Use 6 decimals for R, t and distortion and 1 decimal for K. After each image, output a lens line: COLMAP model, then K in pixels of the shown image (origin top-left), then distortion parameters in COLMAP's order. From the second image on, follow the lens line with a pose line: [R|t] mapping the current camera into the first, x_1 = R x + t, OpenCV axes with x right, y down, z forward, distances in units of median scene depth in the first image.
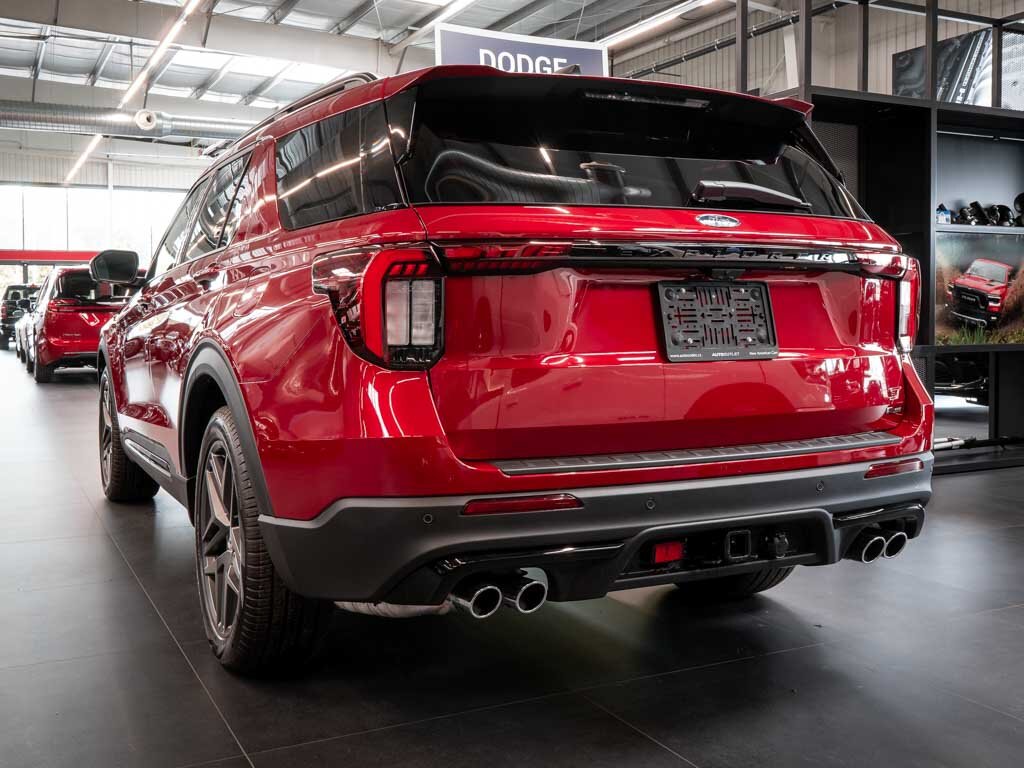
lens RADIAL K [[1053.7, 0, 510.5], [0, 1053.7, 379.3], [0, 0, 1]] dist [0.000072, 0.000000]
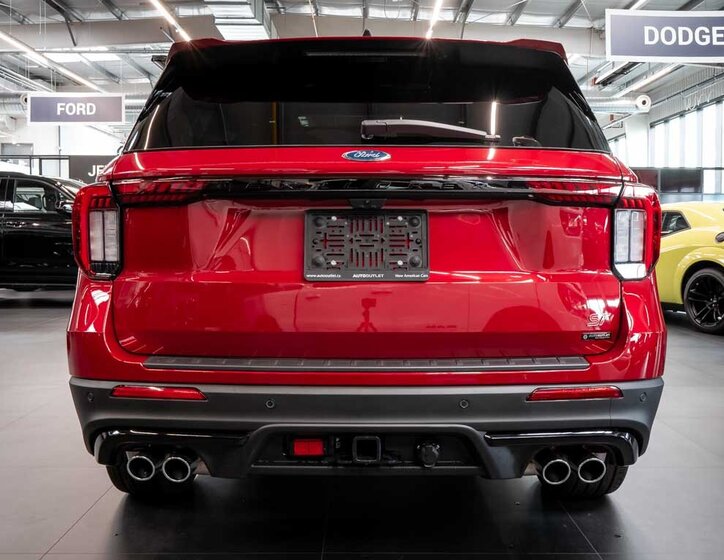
lens RADIAL K [[773.3, 0, 362.6], [0, 773.3, 282.2], [0, 0, 1]] dist [-0.002969, 0.000000]
pose [[0.896388, 0.033061, -0.442035, 0.549685], [-0.035674, 0.999361, 0.002403, -0.018490], [0.441832, 0.013615, 0.896994, 0.264623]]
